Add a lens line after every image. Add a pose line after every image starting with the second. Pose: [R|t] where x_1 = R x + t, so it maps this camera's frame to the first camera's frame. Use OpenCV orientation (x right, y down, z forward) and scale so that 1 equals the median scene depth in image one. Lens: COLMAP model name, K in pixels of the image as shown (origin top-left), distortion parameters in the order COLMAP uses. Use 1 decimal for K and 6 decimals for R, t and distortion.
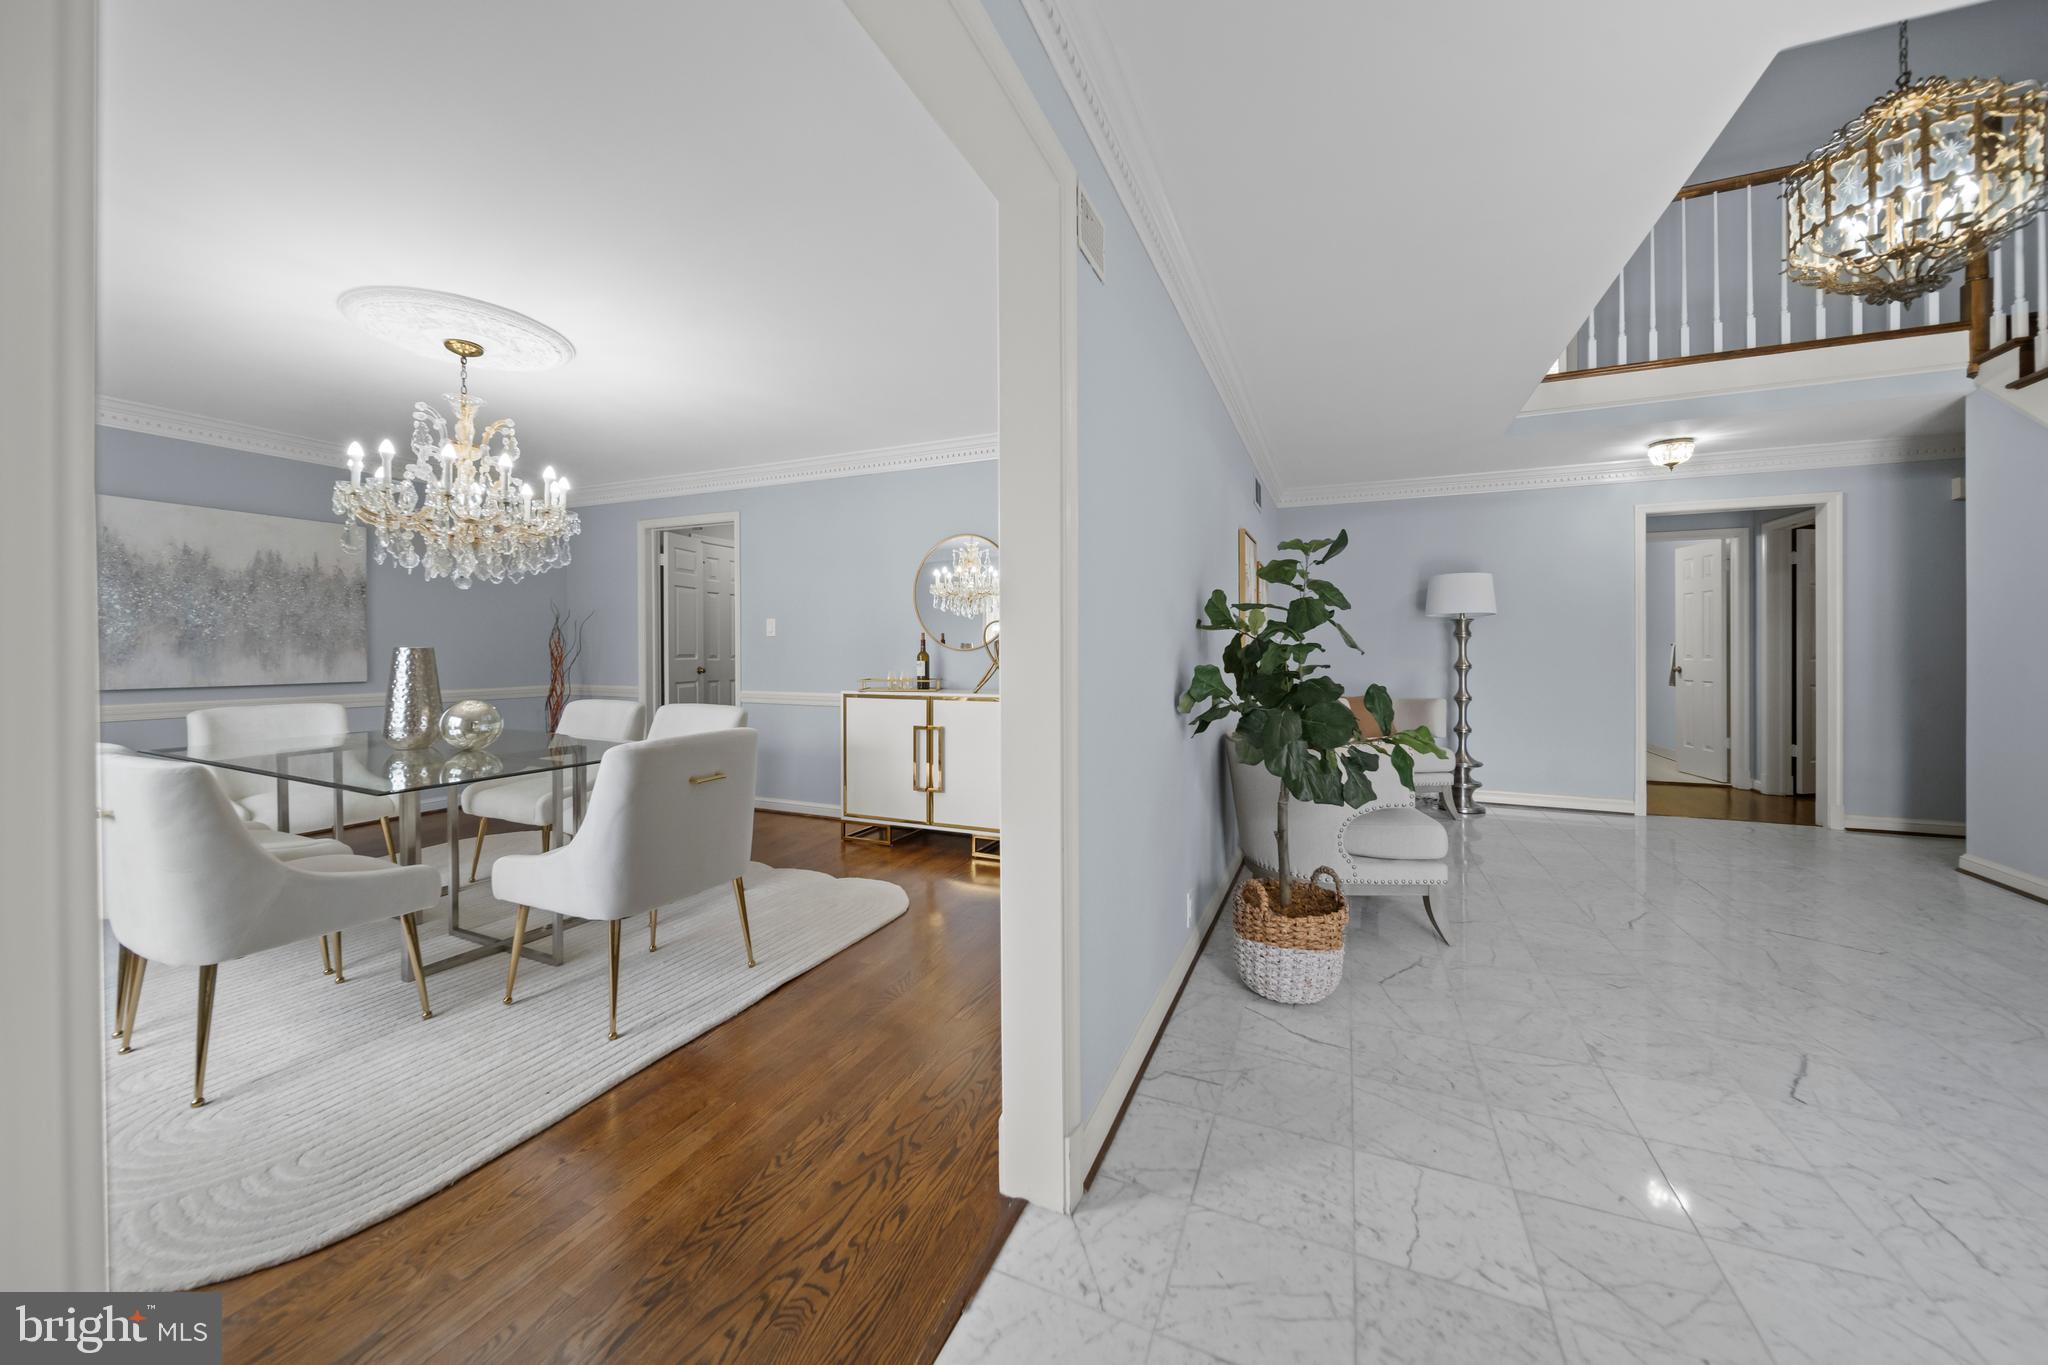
lens RADIAL K [[718.5, 0, 1022.9], [0, 718.5, 658.2], [0, 0, 1]] dist [0.000381, -0.002366]
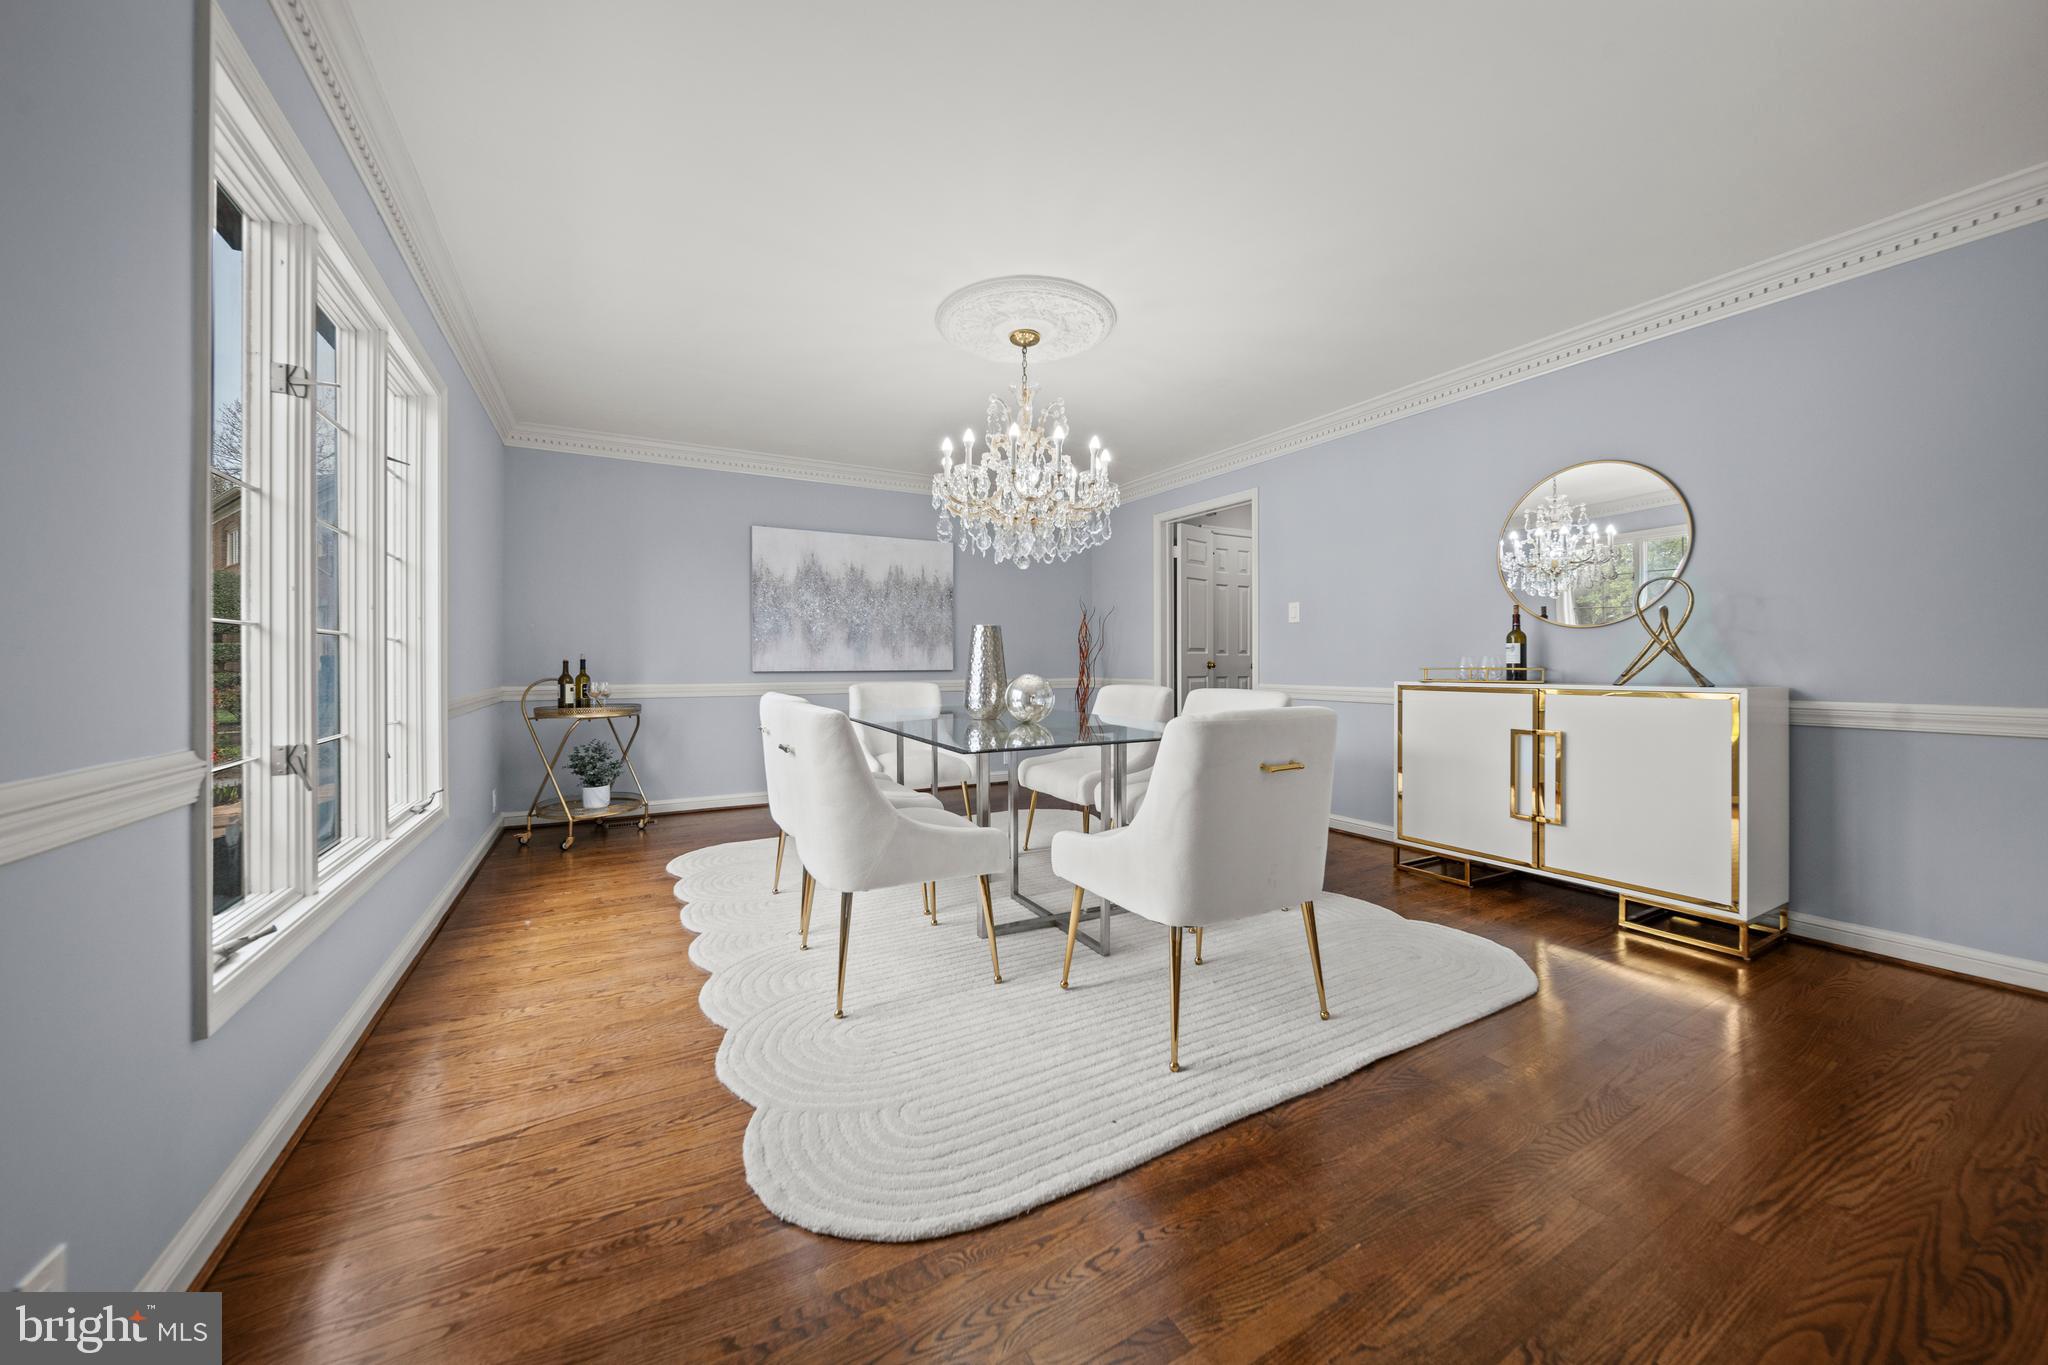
lens RADIAL K [[722.5, 0, 1021.1], [0, 722.5, 666.6], [0, 0, 1]] dist [-0.001294, -0.000171]
pose [[0.798976, 0.002797, -0.601357, -0.153192], [-0.004890, 0.999986, -0.001845, 0.048756], [0.601343, 0.004414, 0.798979, 0.163051]]
